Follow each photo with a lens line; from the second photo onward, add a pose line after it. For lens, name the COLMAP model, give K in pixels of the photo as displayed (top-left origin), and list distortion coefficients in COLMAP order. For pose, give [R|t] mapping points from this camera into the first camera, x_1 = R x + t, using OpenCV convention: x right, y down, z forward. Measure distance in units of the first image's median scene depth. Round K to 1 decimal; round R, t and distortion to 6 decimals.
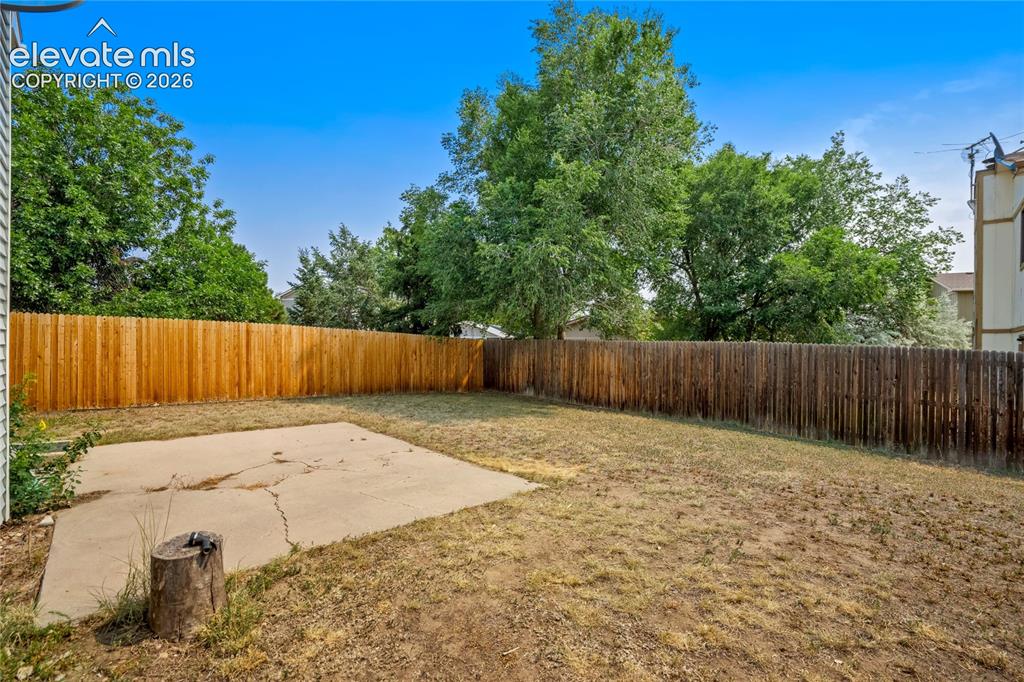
lens RADIAL K [[477.9, 0, 514.2], [0, 477.9, 341.8], [0, 0, 1]] dist [-0.032848, 0.012389]
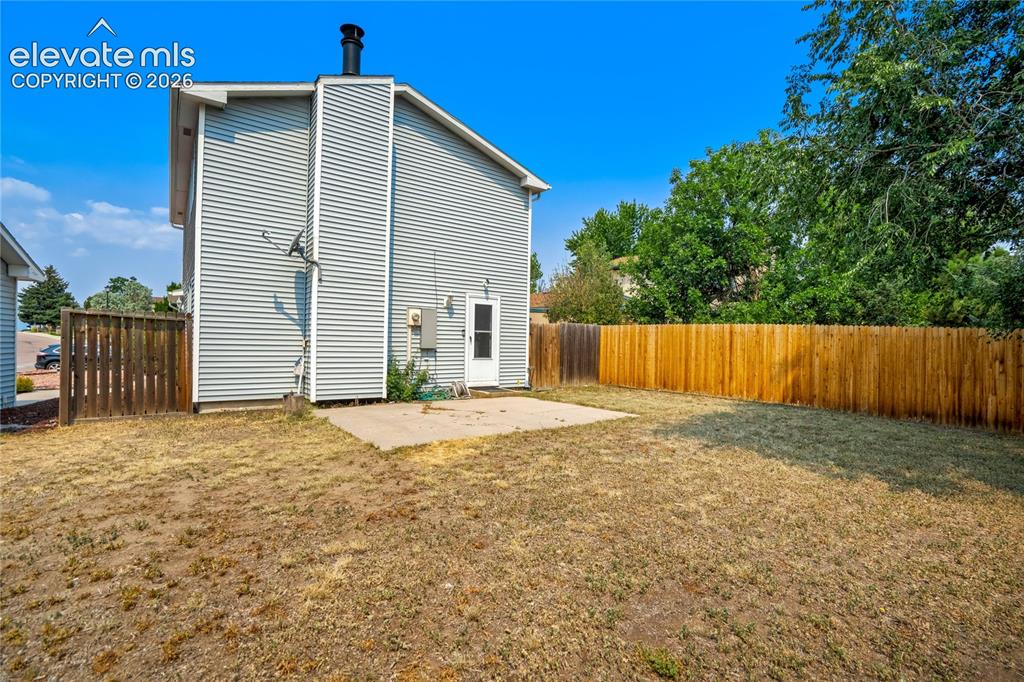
lens RADIAL K [[477.9, 0, 514.6], [0, 477.9, 343.7], [0, 0, 1]] dist [-0.032848, 0.012389]
pose [[-0.087071, -0.014281, -0.996100, 0.527260], [-0.014568, 0.999809, -0.013061, 0.024066], [0.996096, 0.013374, -0.087263, 0.625294]]
